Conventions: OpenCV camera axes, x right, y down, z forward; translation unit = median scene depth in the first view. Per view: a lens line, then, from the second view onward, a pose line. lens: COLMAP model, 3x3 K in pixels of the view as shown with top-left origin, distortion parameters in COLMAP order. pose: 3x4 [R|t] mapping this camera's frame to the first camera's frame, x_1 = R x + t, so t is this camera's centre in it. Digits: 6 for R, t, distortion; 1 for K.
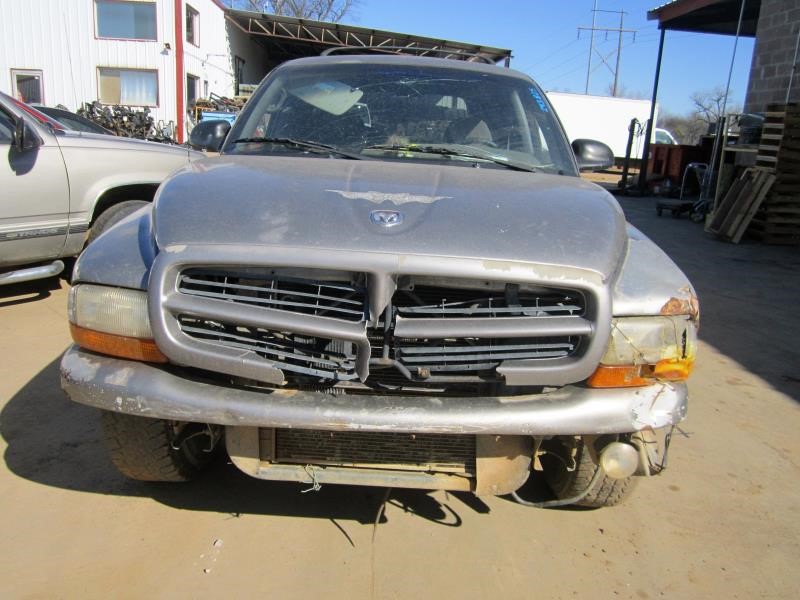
lens RADIAL K [[659.4, 0, 397.5], [0, 659.4, 300.6], [0, 0, 1]] dist [-0.065608, 0.022557]
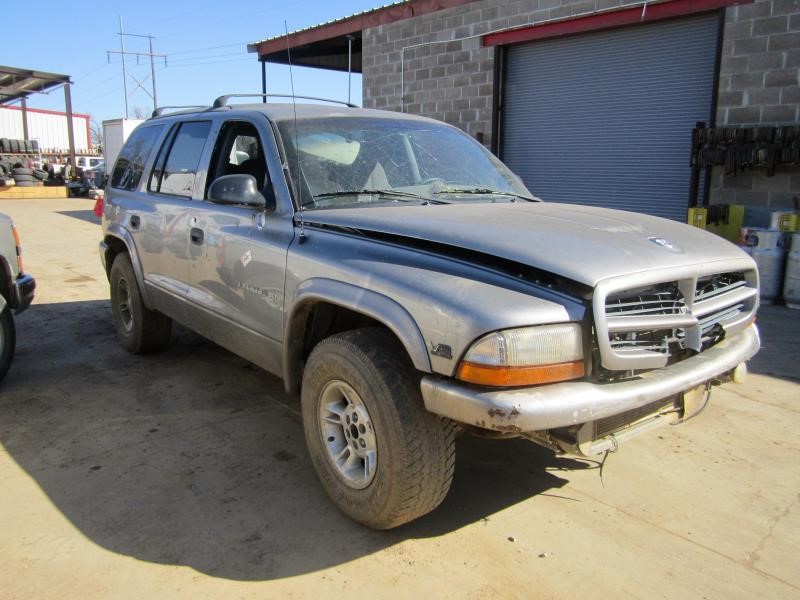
lens RADIAL K [[659.4, 0, 396.8], [0, 659.4, 300.9], [0, 0, 1]] dist [-0.065608, 0.022557]
pose [[0.782949, -0.168870, 0.598727, -0.139409], [0.187550, 0.981745, 0.031643, -0.015738], [-0.593141, 0.087517, 0.800328, 0.020208]]
